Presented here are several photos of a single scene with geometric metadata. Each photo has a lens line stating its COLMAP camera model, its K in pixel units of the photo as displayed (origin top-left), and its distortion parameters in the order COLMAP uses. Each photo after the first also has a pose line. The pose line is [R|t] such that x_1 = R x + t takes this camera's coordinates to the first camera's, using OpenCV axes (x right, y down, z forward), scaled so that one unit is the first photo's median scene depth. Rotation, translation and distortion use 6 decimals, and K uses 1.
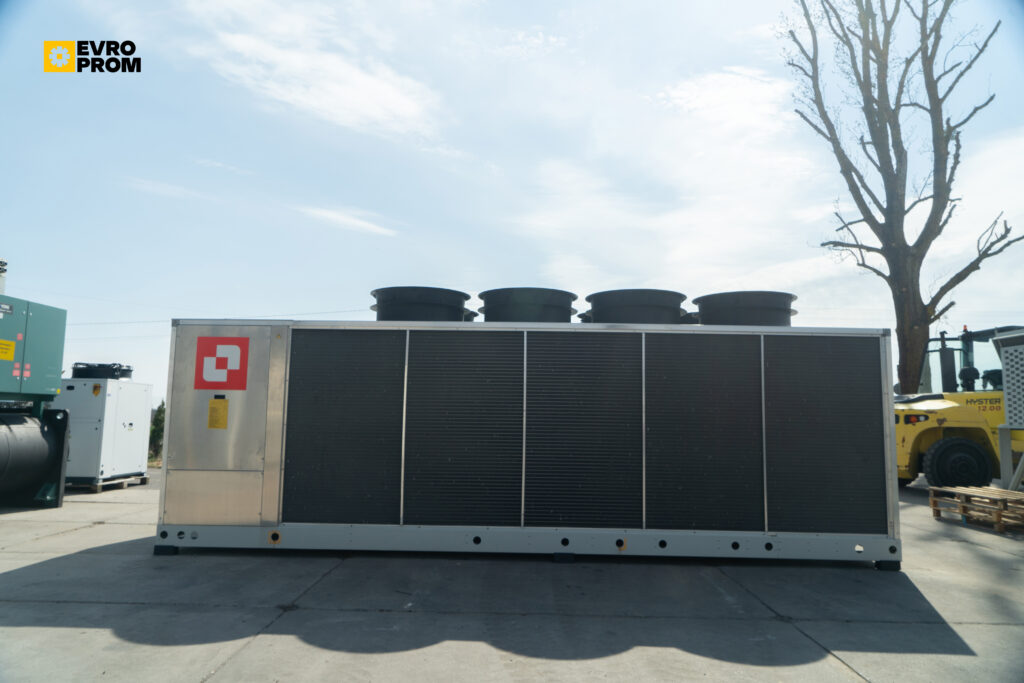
lens RADIAL K [[708.3, 0, 512.0], [0, 708.3, 341.5], [0, 0, 1]] dist [-0.002823, -0.000079]
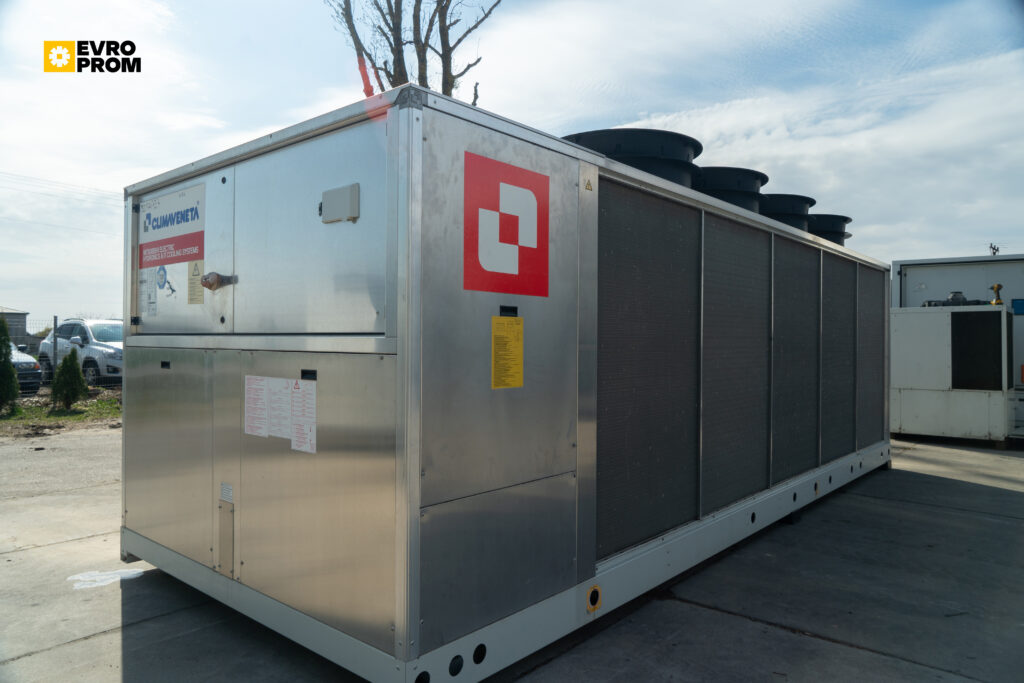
lens RADIAL K [[690.7, 0, 512.0], [0, 690.7, 341.5], [0, 0, 1]] dist [0.000039, 0.000239]
pose [[0.641538, -0.022716, 0.766755, -0.696364], [-0.069859, 0.993678, 0.087889, 0.058575], [-0.763903, -0.109949, 0.635895, 0.717533]]
